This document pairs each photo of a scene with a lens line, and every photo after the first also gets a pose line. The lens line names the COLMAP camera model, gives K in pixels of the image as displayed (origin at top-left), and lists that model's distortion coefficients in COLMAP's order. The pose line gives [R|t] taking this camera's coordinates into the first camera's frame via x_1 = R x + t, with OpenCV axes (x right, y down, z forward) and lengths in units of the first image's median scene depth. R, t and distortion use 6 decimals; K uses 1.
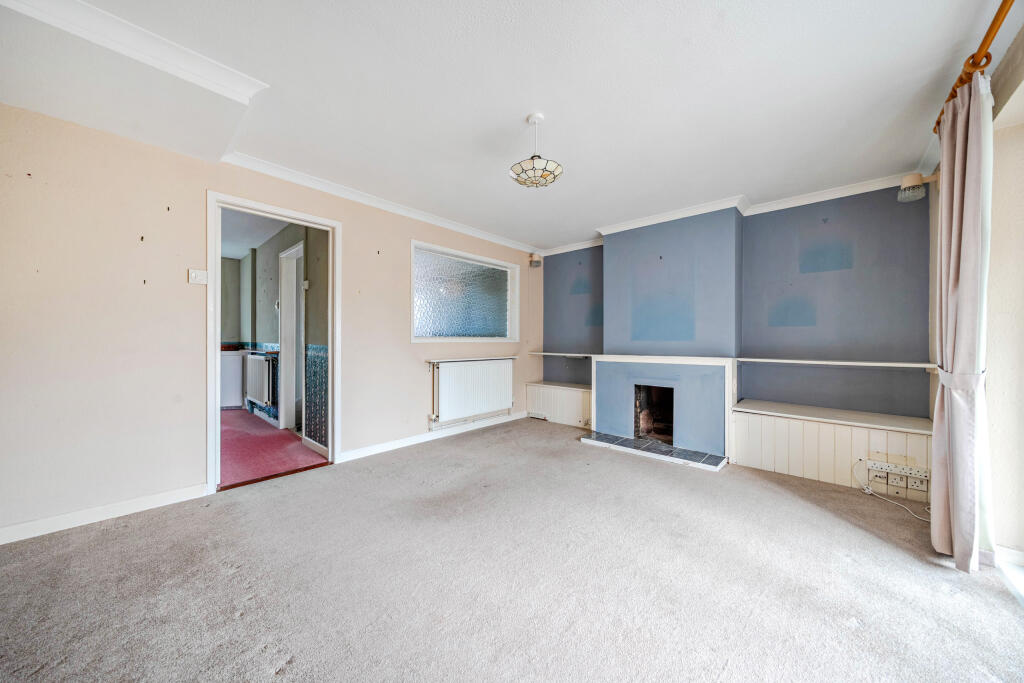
lens RADIAL K [[352.9, 0, 512.0], [0, 352.9, 341.5], [0, 0, 1]] dist [-0.006421, -0.000040]
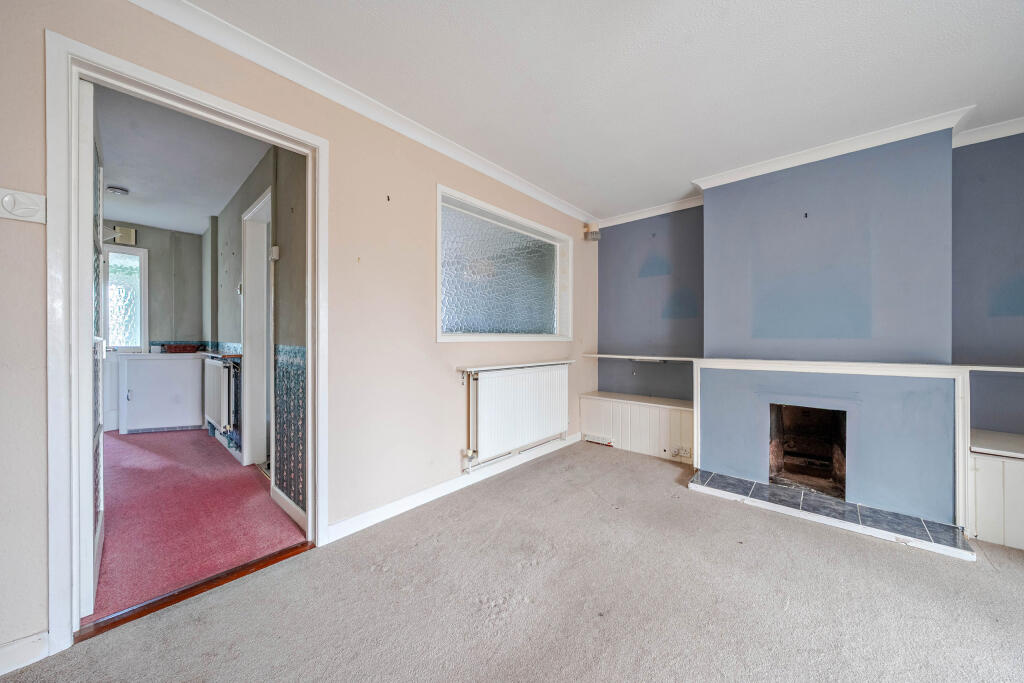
lens RADIAL K [[349.6, 0, 510.8], [0, 349.6, 340.7], [0, 0, 1]] dist [-0.005746, -0.000082]
pose [[0.999935, -0.001763, 0.011252, -0.151964], [0.001731, 0.999994, 0.002868, -0.000677], [-0.011257, -0.002848, 0.999933, 0.338706]]
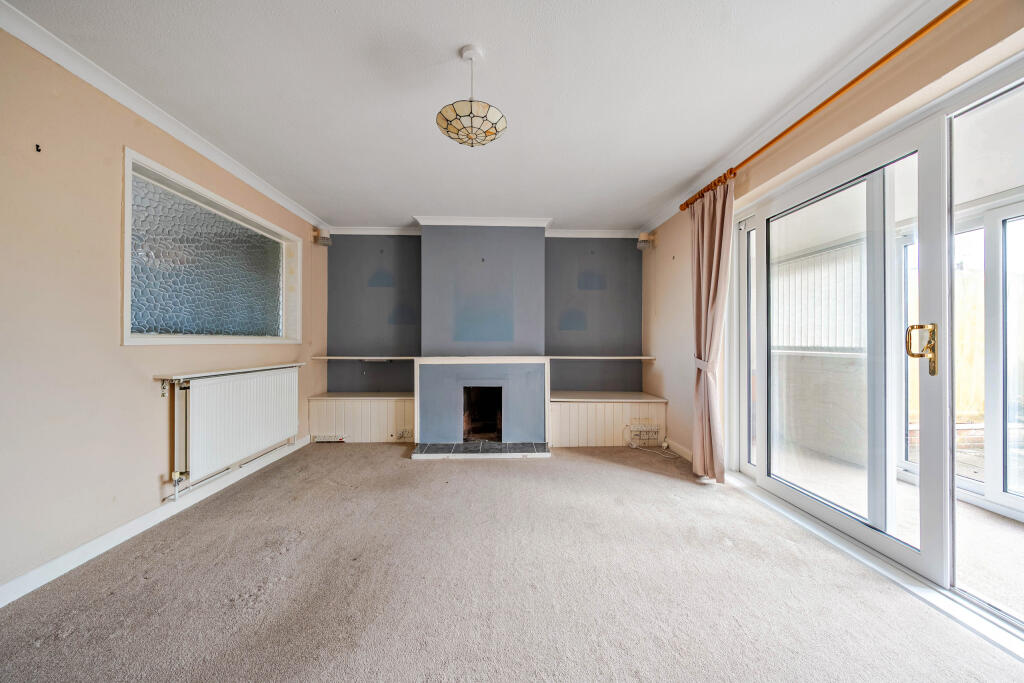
lens RADIAL K [[349.6, 0, 510.8], [0, 349.6, 340.7], [0, 0, 1]] dist [-0.005746, -0.000082]
pose [[0.709794, 0.001916, 0.704407, -0.233770], [0.000434, 0.999995, -0.003156, -0.001175], [-0.704409, 0.002546, 0.709789, 0.225659]]
